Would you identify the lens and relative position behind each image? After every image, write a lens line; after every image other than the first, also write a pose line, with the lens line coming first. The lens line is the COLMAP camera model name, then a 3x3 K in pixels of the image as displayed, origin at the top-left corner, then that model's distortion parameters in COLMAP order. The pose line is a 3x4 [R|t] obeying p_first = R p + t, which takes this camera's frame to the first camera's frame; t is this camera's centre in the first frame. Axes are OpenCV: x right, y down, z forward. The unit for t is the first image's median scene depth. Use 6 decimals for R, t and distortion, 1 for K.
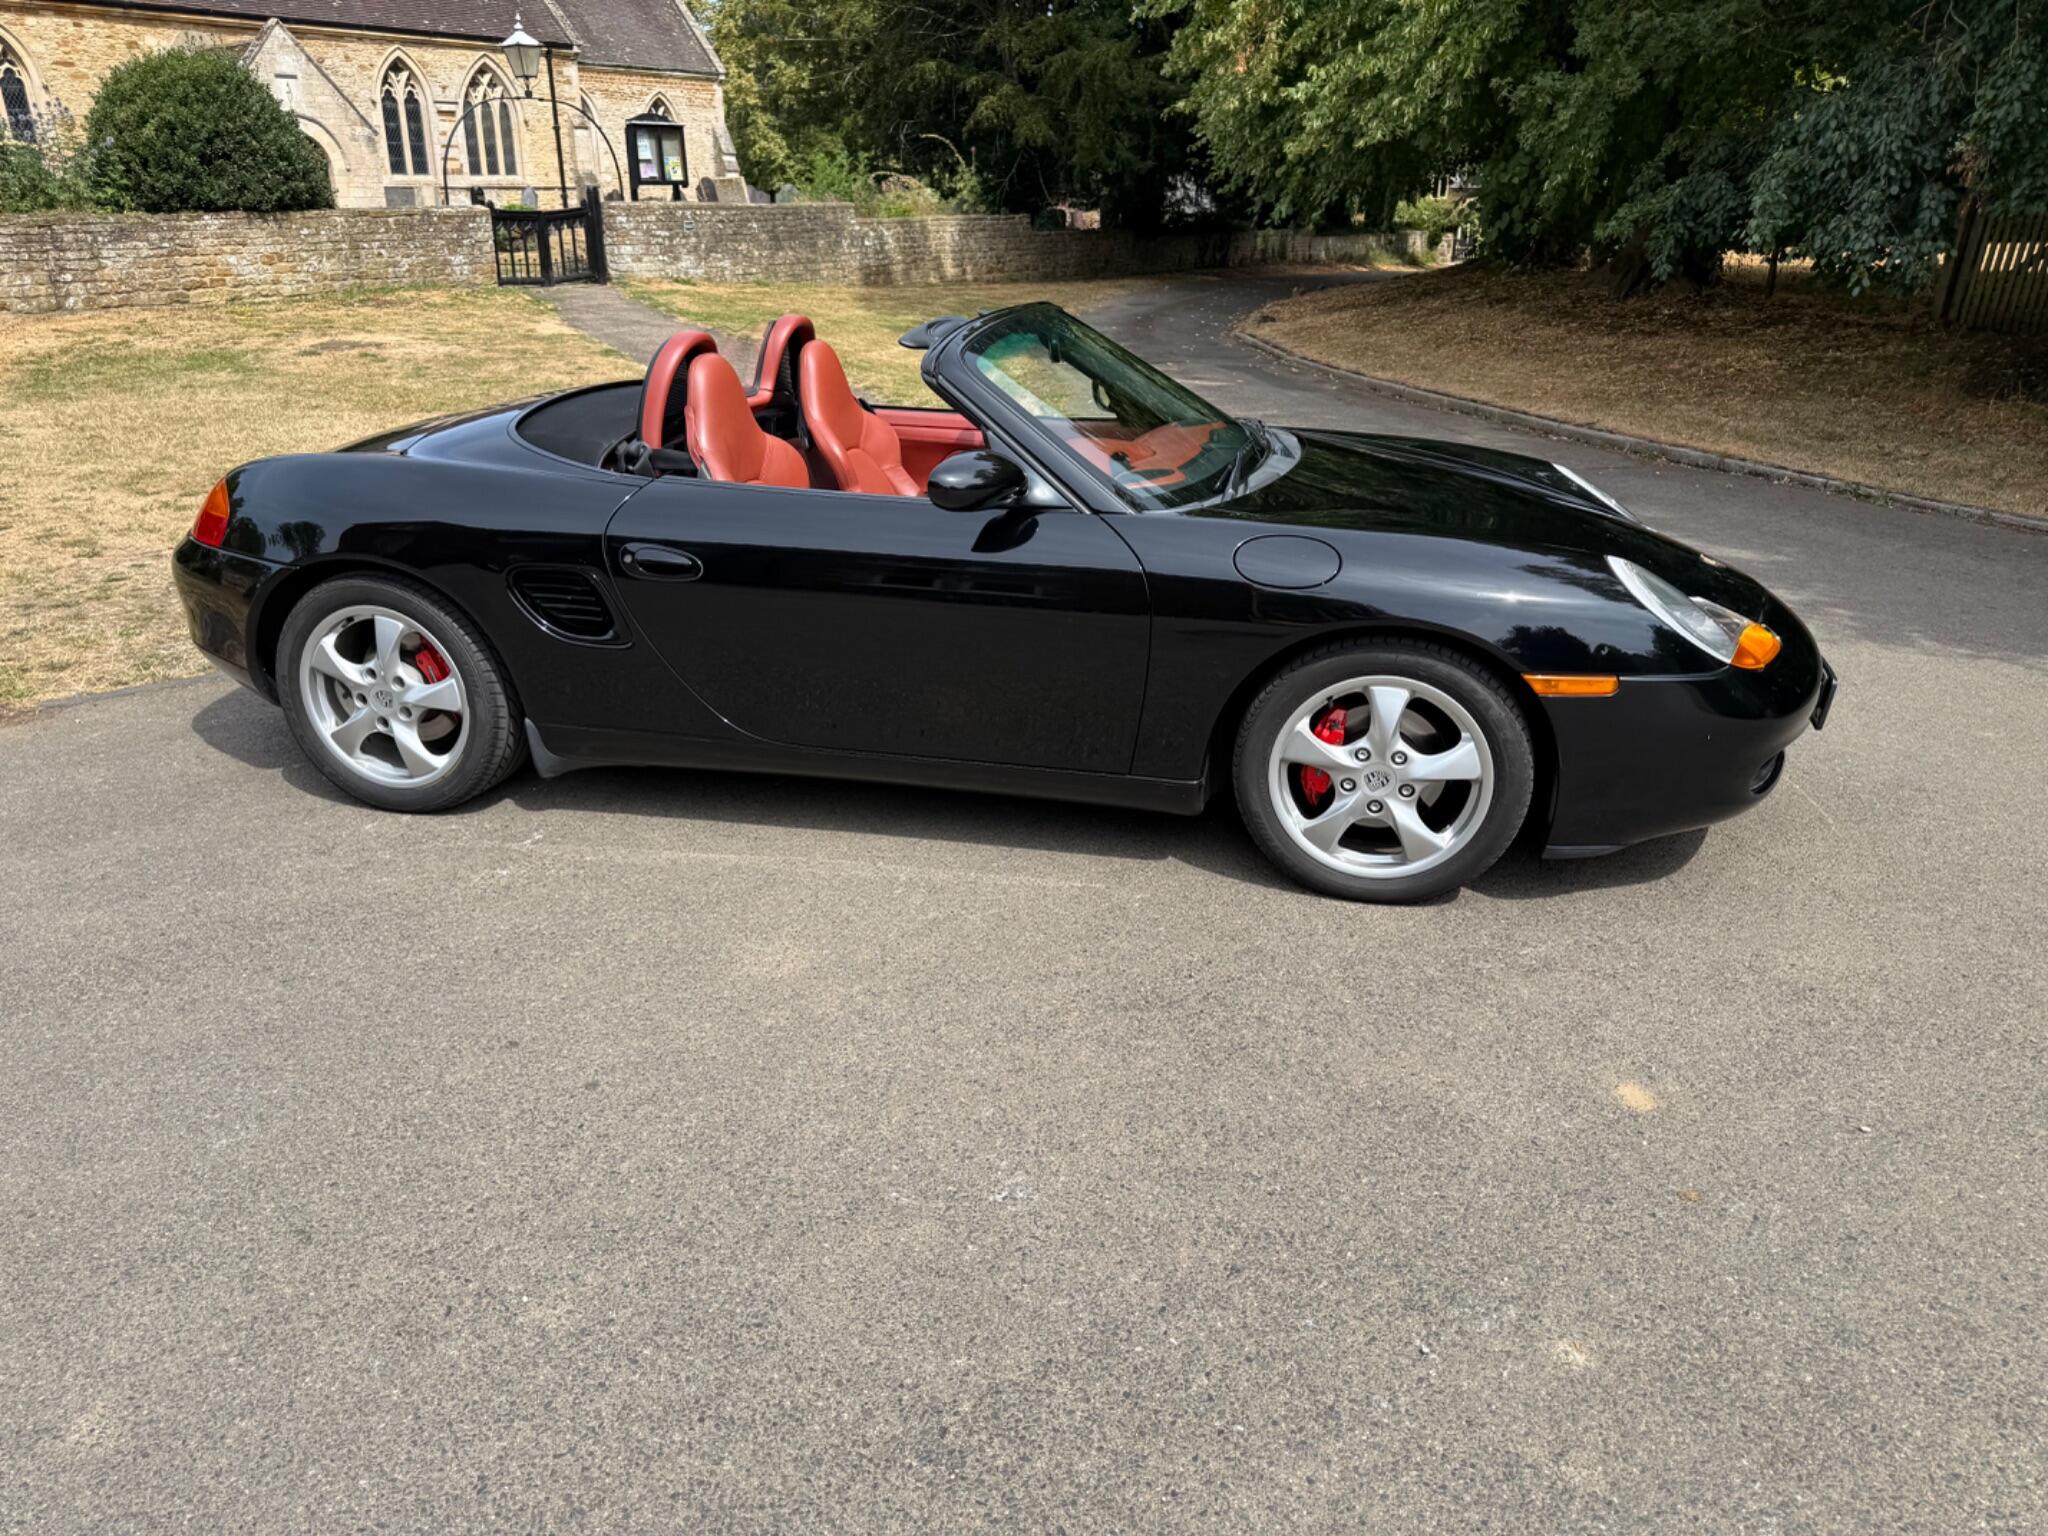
lens RADIAL K [[1456.2, 0, 1033.7], [0, 1456.2, 773.8], [0, 0, 1]] dist [0.016575, -0.019189]
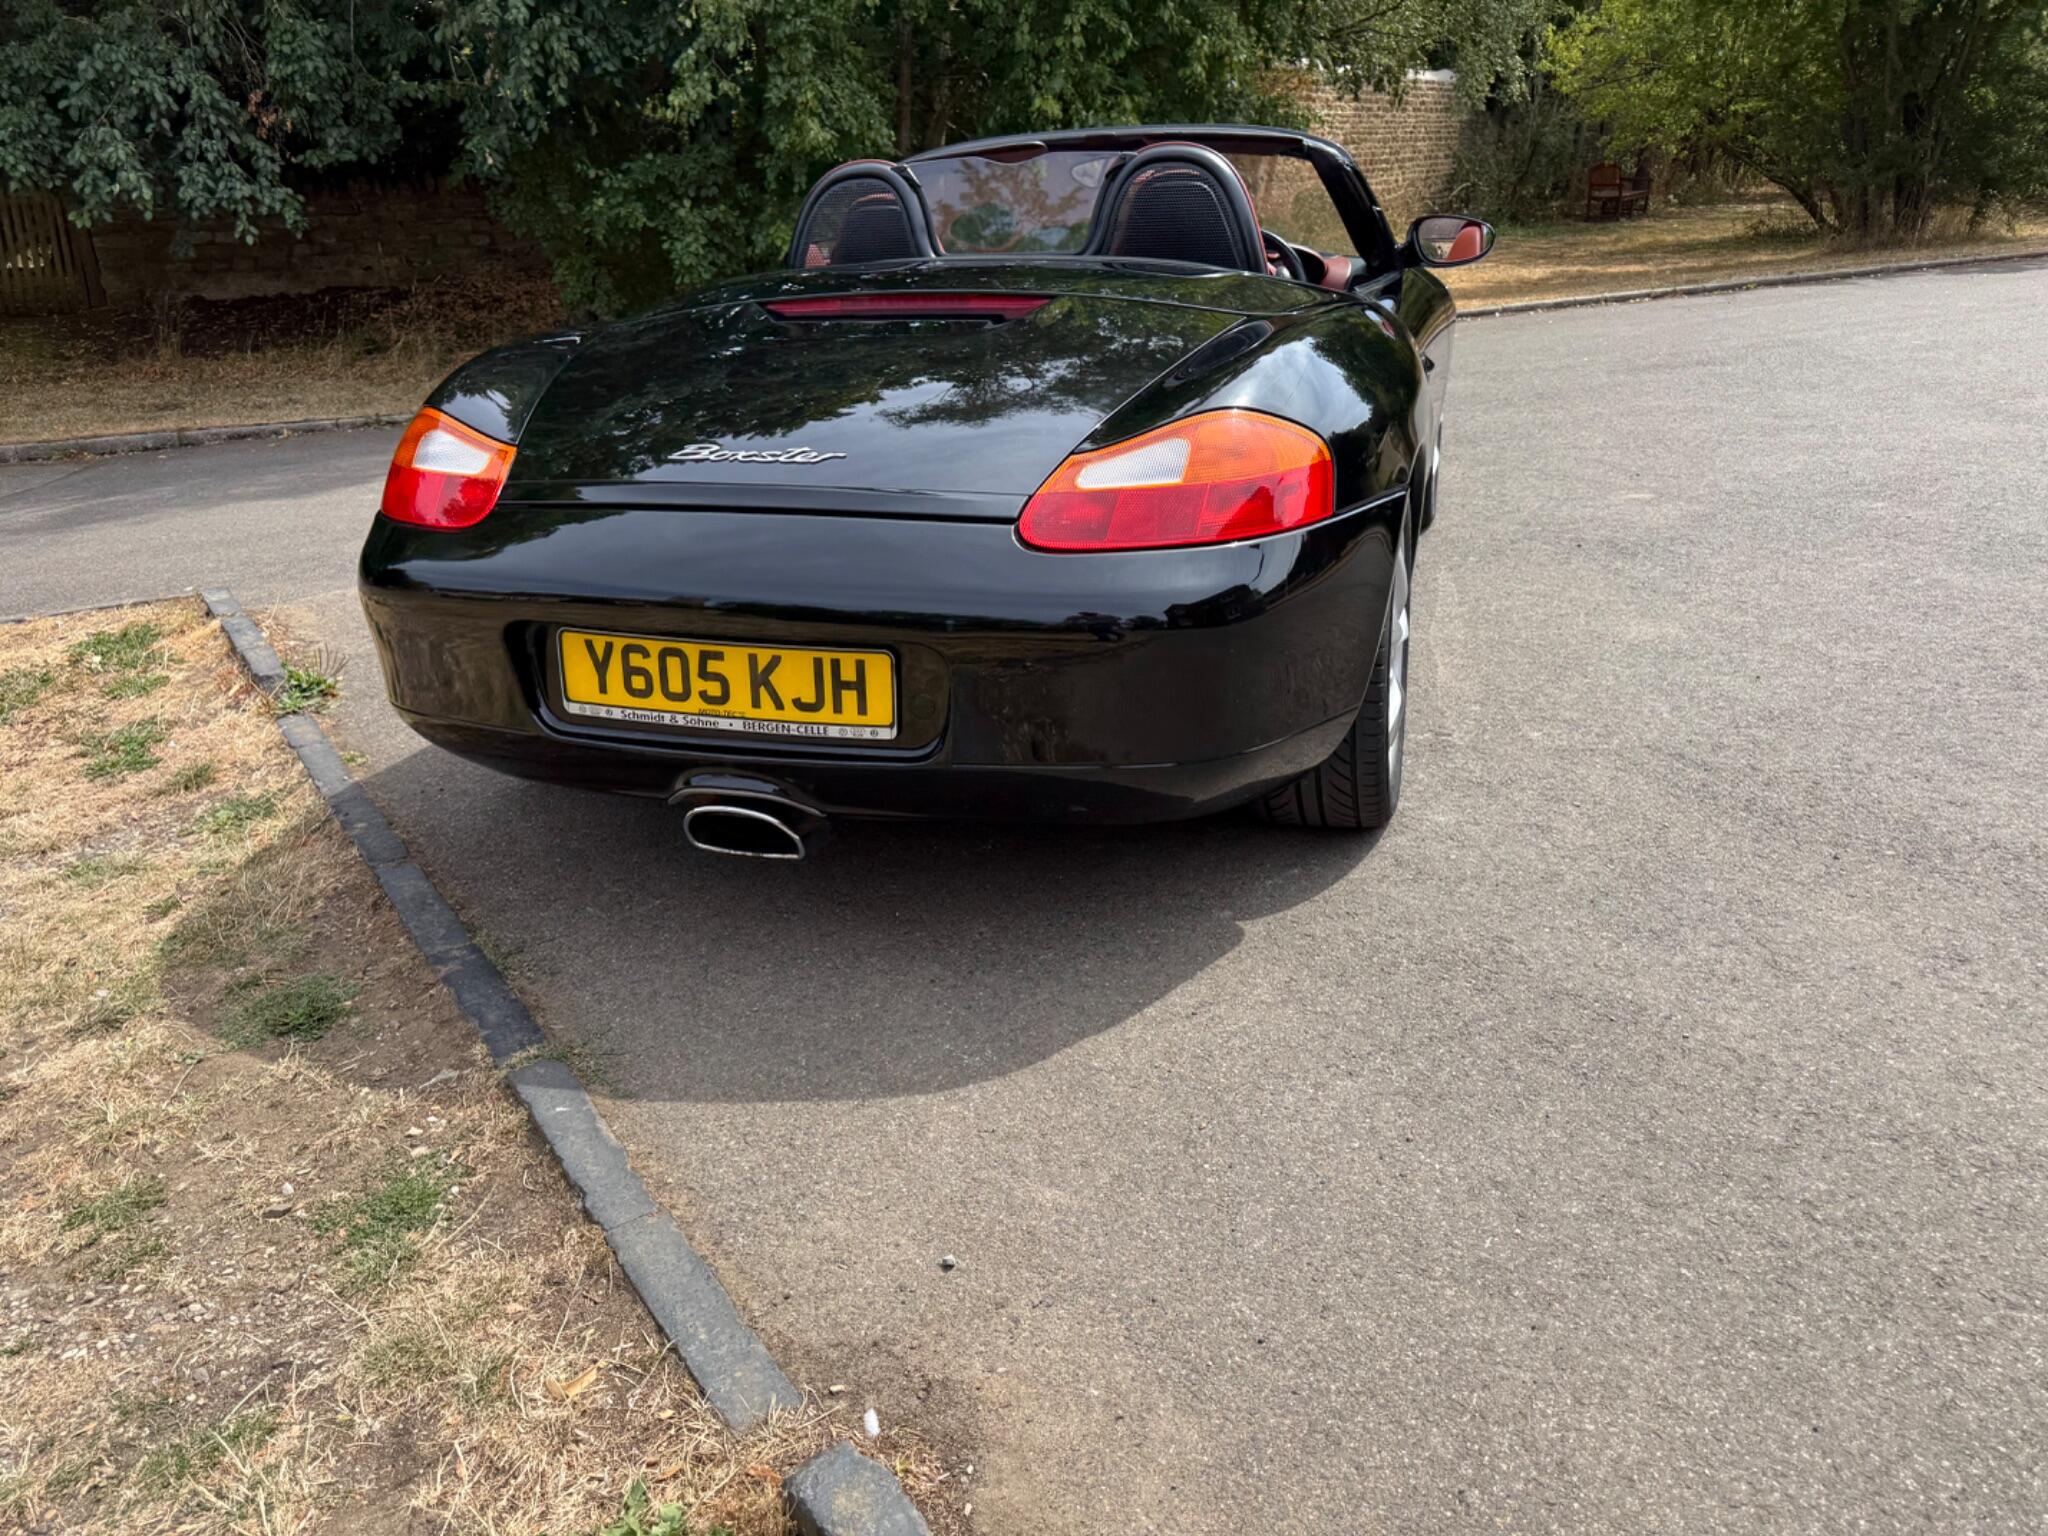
lens RADIAL K [[1456.2, 0, 1005.1], [0, 1456.2, 763.5], [0, 0, 1]] dist [0.016575, -0.019189]
pose [[0.084939, -0.373692, 0.923656, -0.273273], [0.403284, 0.860575, 0.311085, -0.072666], [-0.911124, 0.346072, 0.223800, 0.251283]]
